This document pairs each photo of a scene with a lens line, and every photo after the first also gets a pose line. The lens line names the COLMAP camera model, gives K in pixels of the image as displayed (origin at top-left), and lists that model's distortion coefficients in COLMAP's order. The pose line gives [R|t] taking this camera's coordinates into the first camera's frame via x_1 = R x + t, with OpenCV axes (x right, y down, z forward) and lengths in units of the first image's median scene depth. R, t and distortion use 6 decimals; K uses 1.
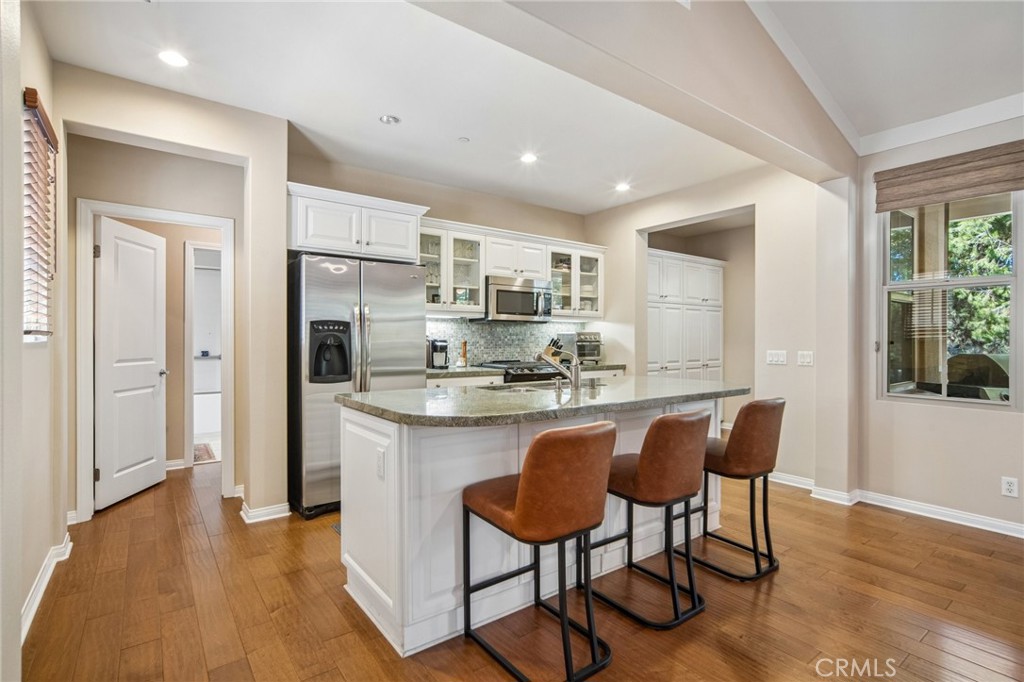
lens RADIAL K [[497.2, 0, 515.5], [0, 497.2, 331.0], [0, 0, 1]] dist [-0.016088, 0.000582]
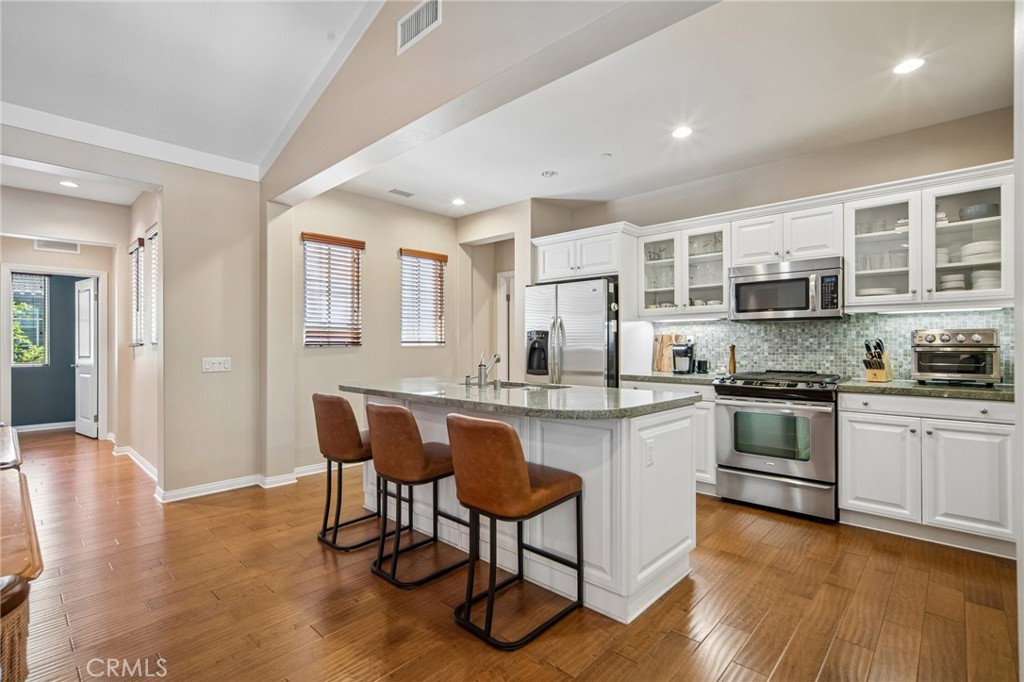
lens RADIAL K [[472.9, 0, 517.9], [0, 472.9, 342.5], [0, 0, 1]] dist [-0.010462, 0.003837]
pose [[0.180034, -0.004335, -0.983651, 0.703074], [0.022176, 0.999754, -0.000347, 0.007880], [0.983410, -0.021751, 0.180086, 0.516644]]
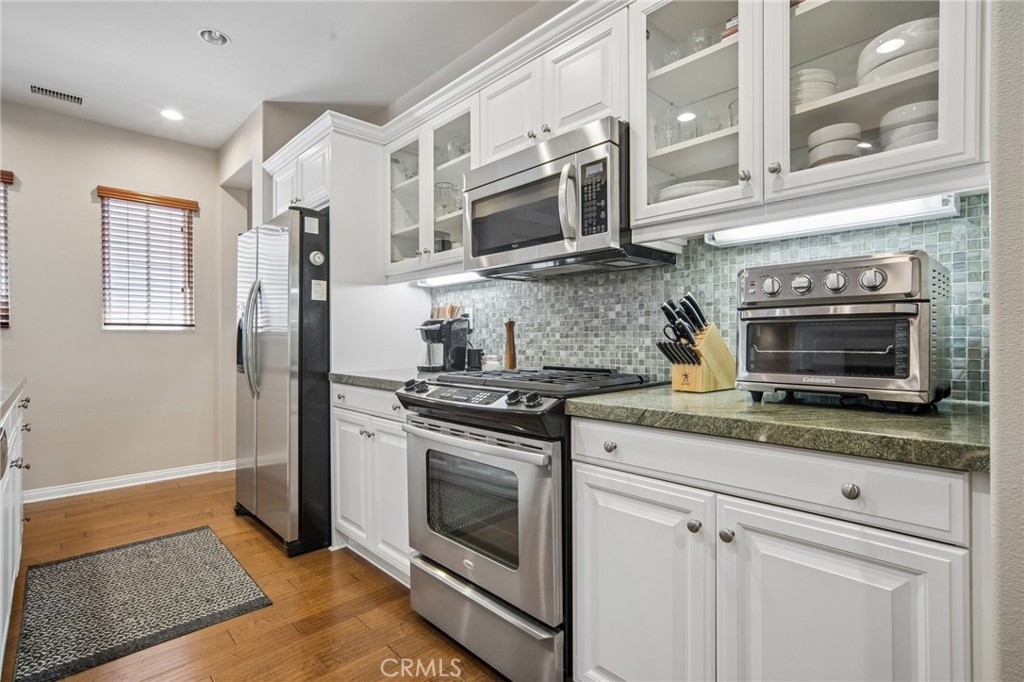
lens RADIAL K [[497.2, 0, 513.5], [0, 497.2, 339.0], [0, 0, 1]] dist [-0.016088, 0.000582]
pose [[0.111587, -0.002489, -0.993752, 0.419369], [0.023788, 0.999717, 0.000167, 0.040573], [0.993470, -0.023658, 0.111615, 1.026009]]
